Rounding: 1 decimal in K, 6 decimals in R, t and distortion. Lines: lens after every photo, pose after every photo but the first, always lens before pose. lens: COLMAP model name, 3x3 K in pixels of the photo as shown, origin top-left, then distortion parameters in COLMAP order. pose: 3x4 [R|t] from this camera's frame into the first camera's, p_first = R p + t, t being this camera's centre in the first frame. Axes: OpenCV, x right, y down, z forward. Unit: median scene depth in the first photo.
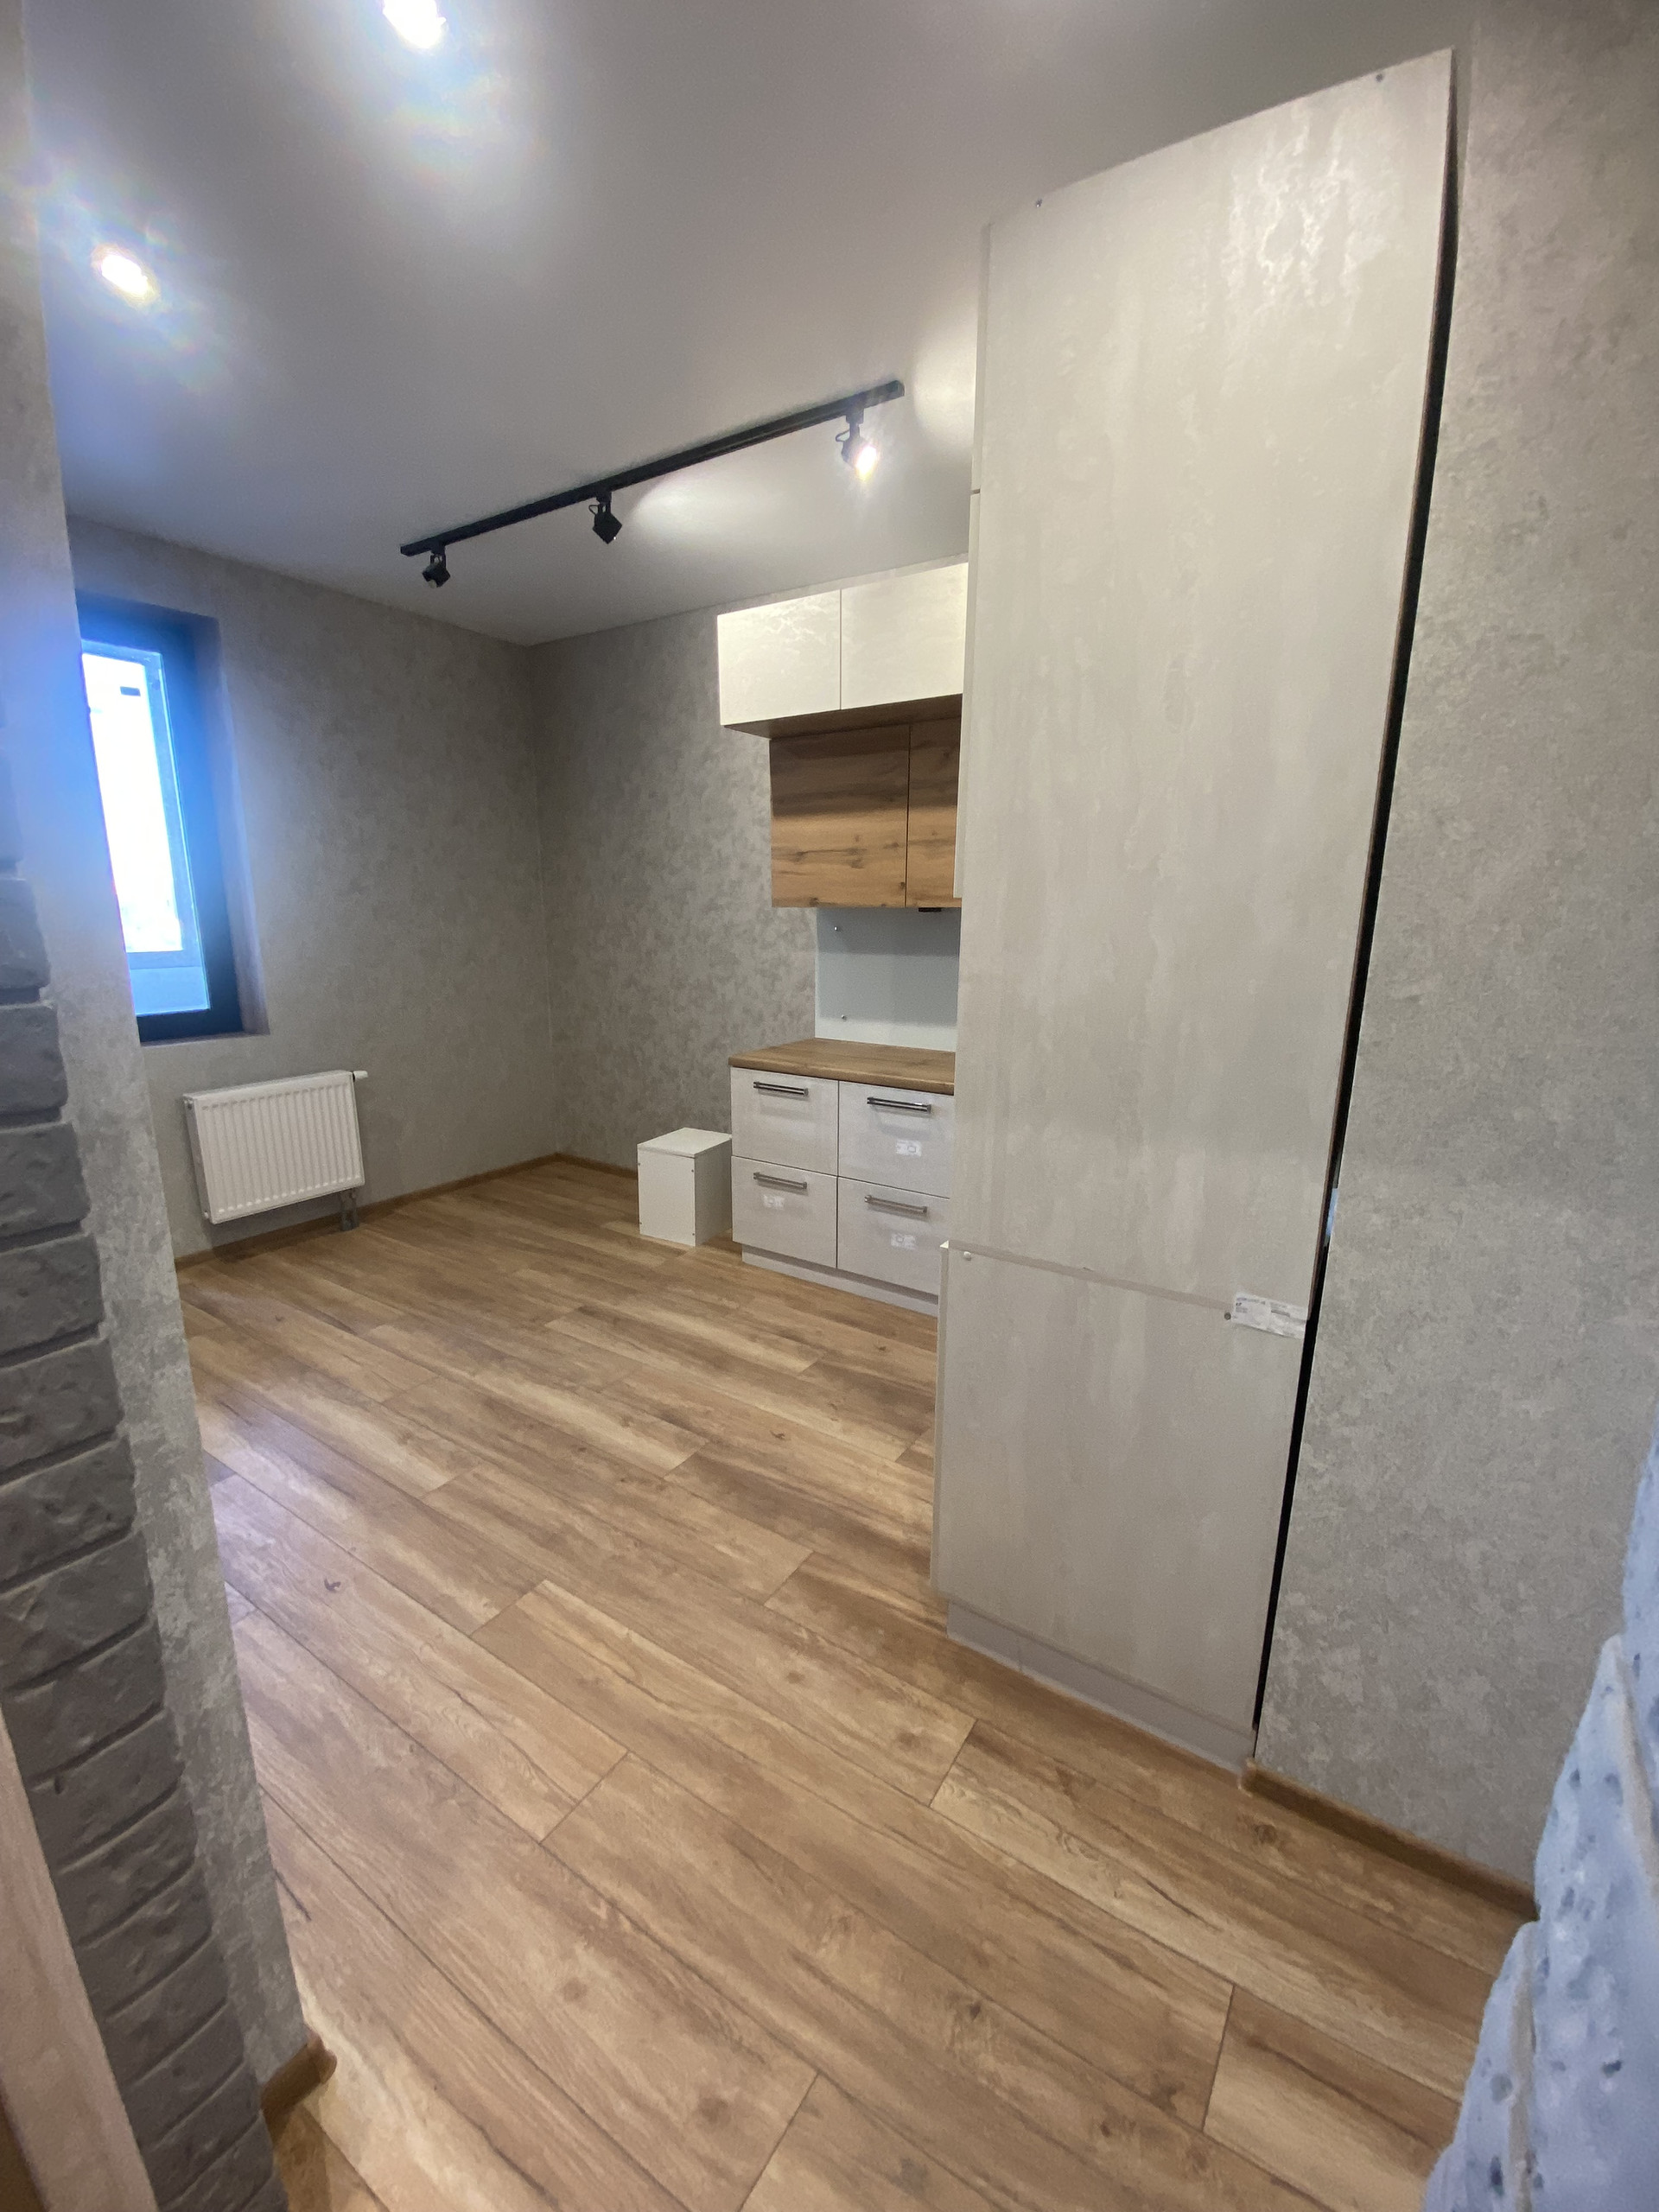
lens RADIAL K [[891.0, 0, 828.2], [0, 891.0, 1100.9], [0, 0, 1]] dist [0.044593, -0.036729]
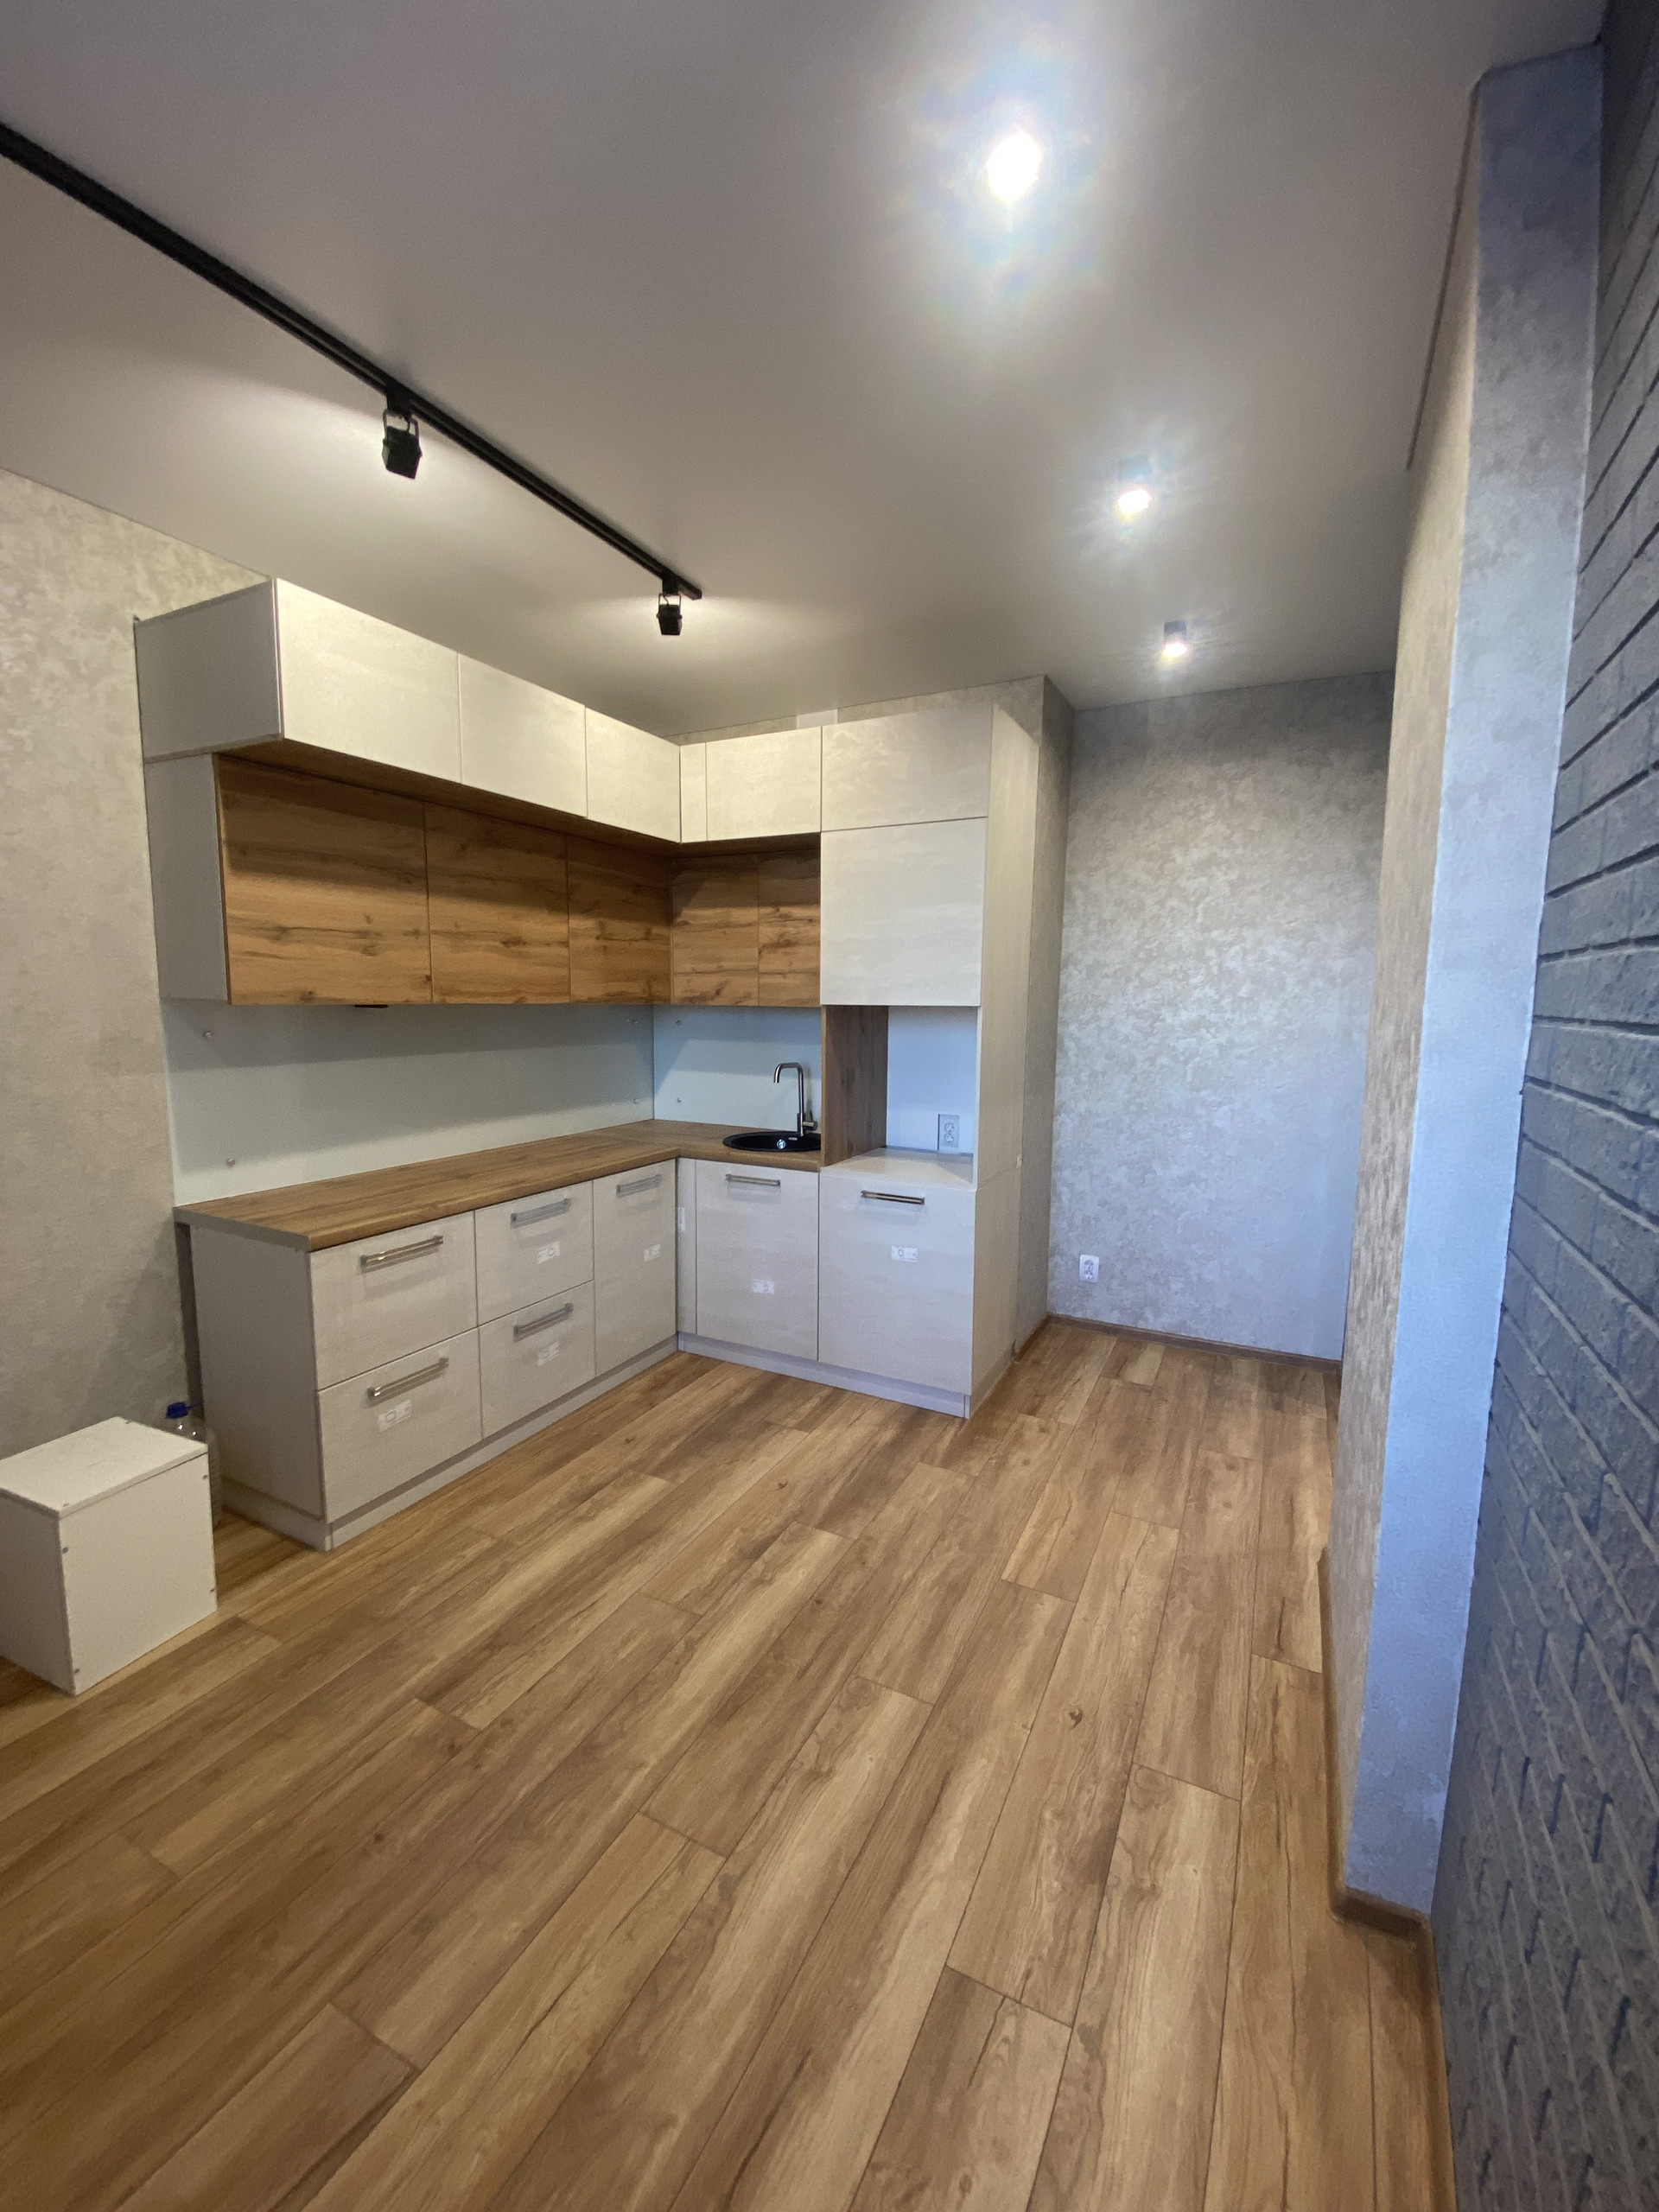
lens RADIAL K [[894.6, 0, 831.1], [0, 894.6, 1104.8], [0, 0, 1]] dist [0.022940, -0.021816]
pose [[-0.106787, -0.127908, 0.986020, -0.893064], [0.202084, 0.968200, 0.147482, -0.185696], [-0.973529, 0.215008, -0.077543, 0.767215]]
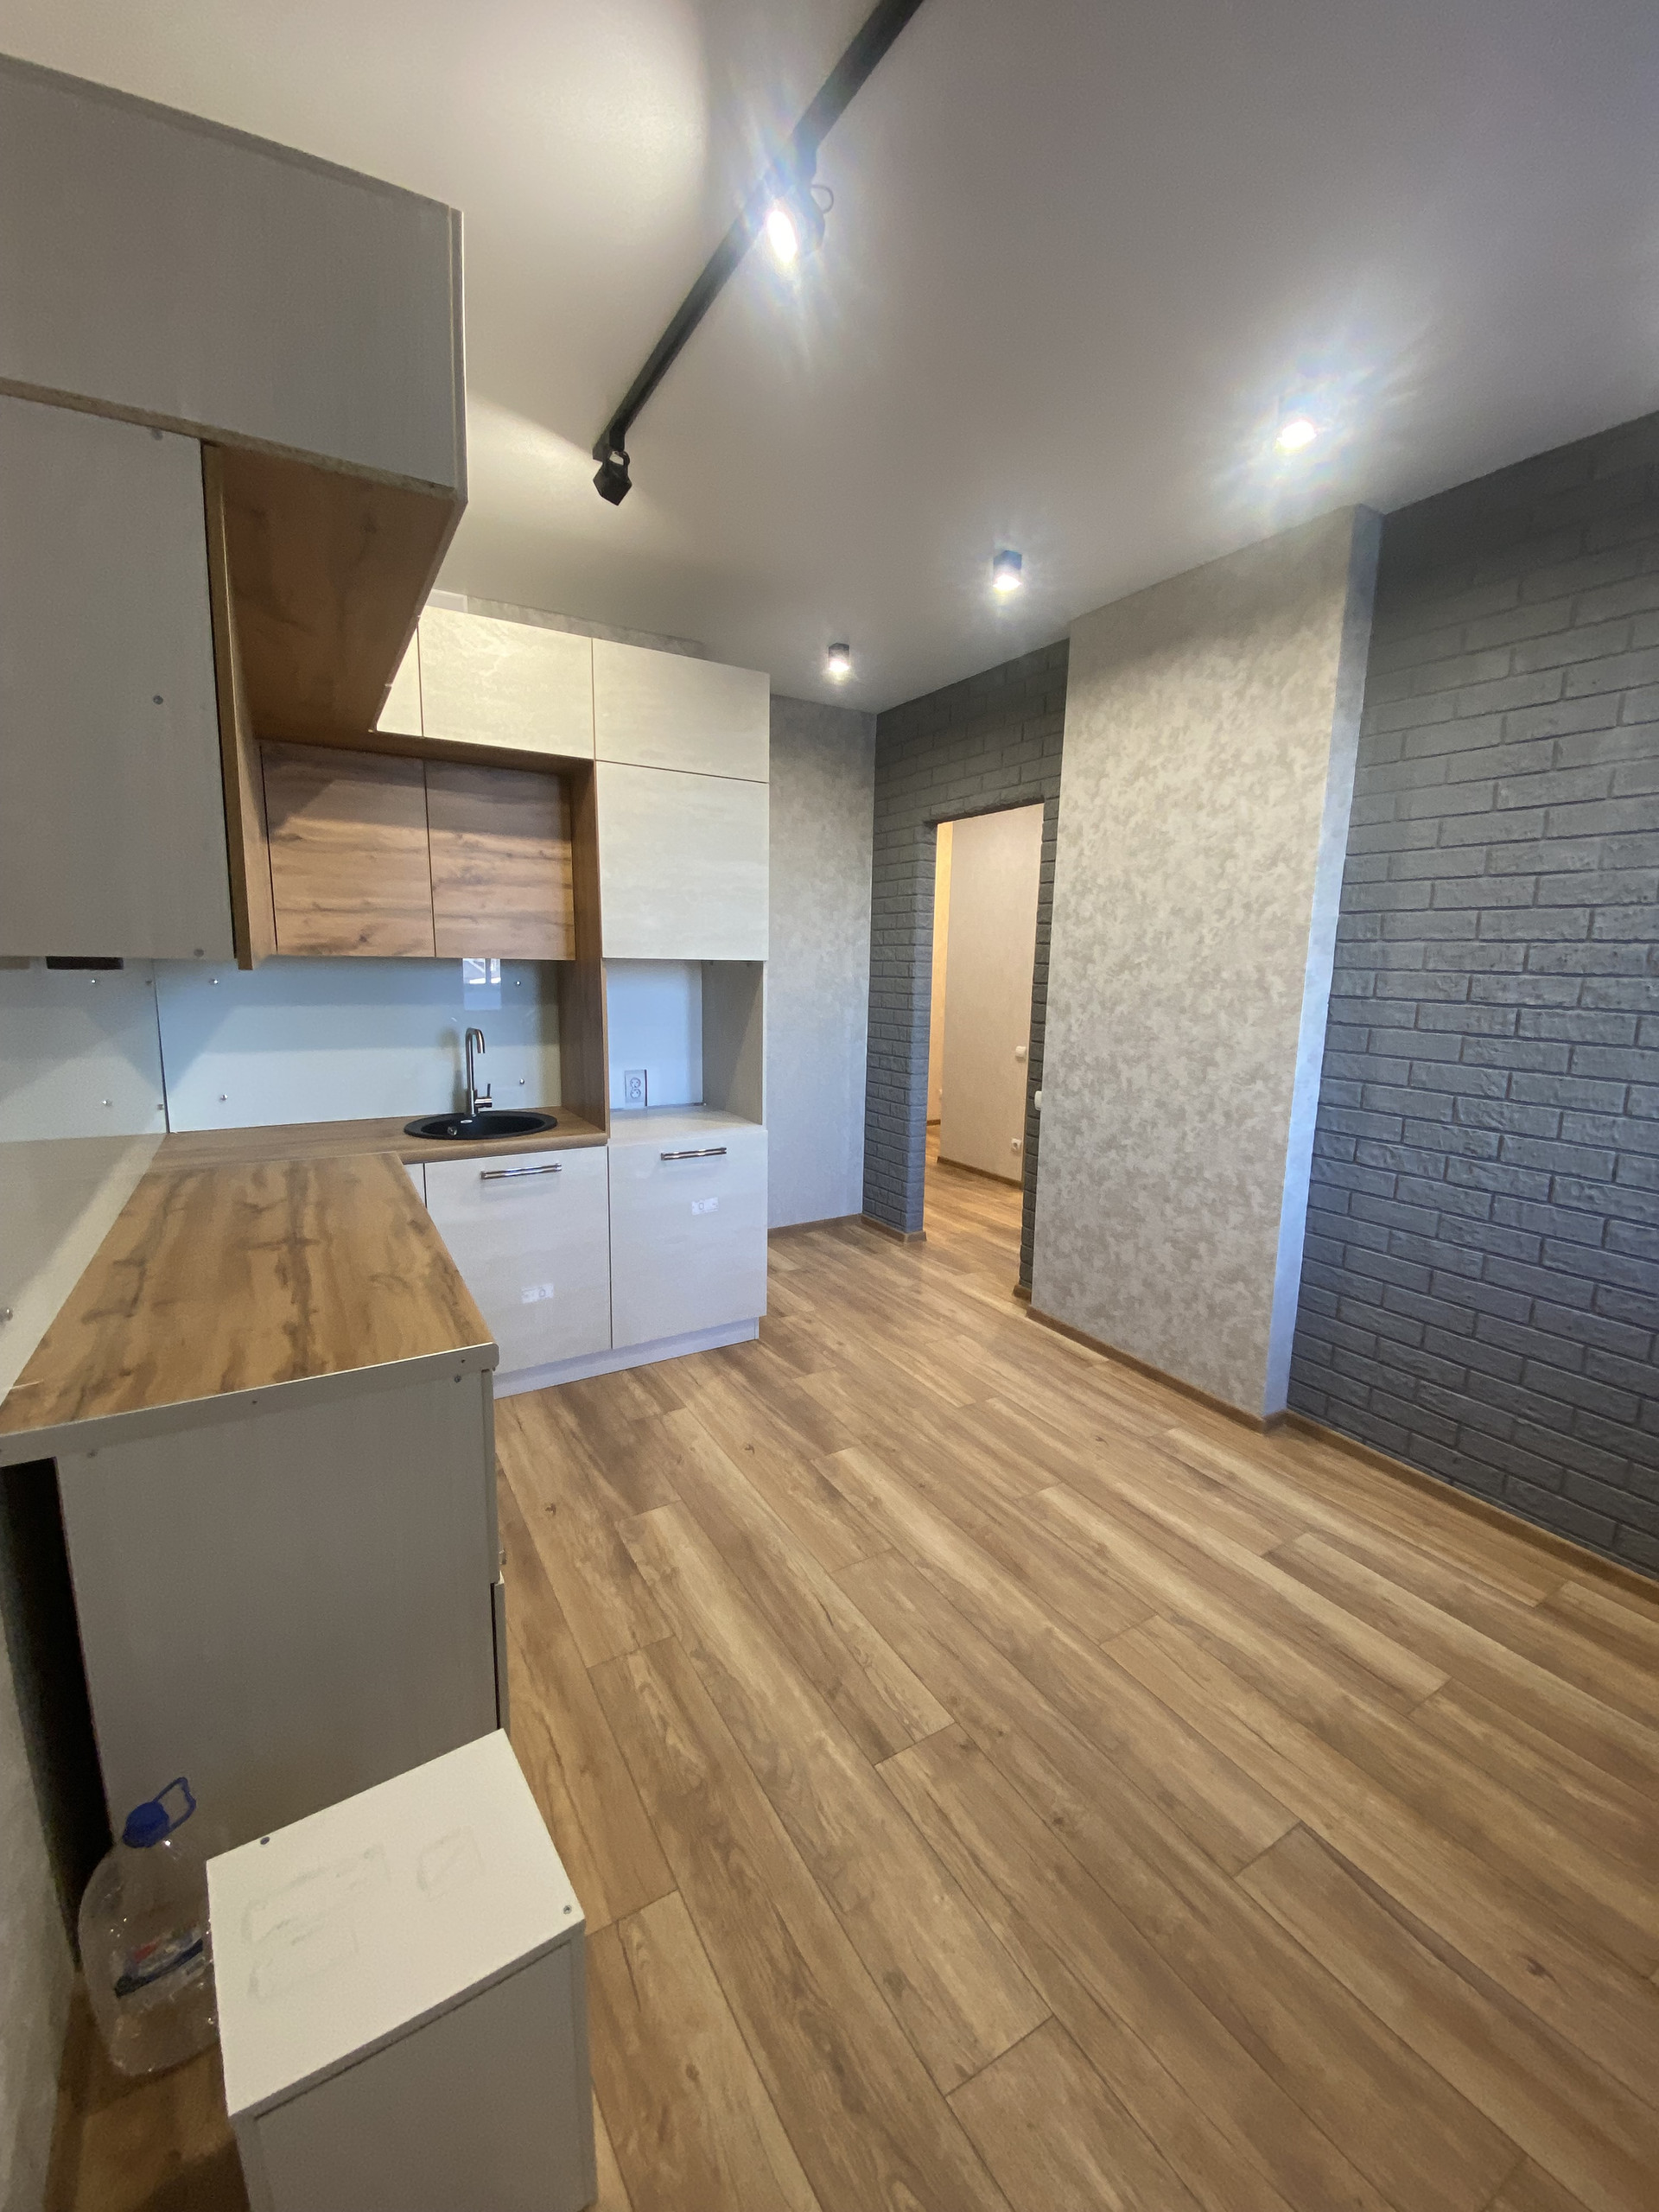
lens RADIAL K [[894.6, 0, 831.1], [0, 894.6, 1104.8], [0, 0, 1]] dist [0.022940, -0.021816]
pose [[-0.900087, -0.099637, 0.424165, -0.464637], [0.066385, 0.930777, 0.359511, -0.327899], [-0.430624, 0.351749, -0.831165, 1.417122]]
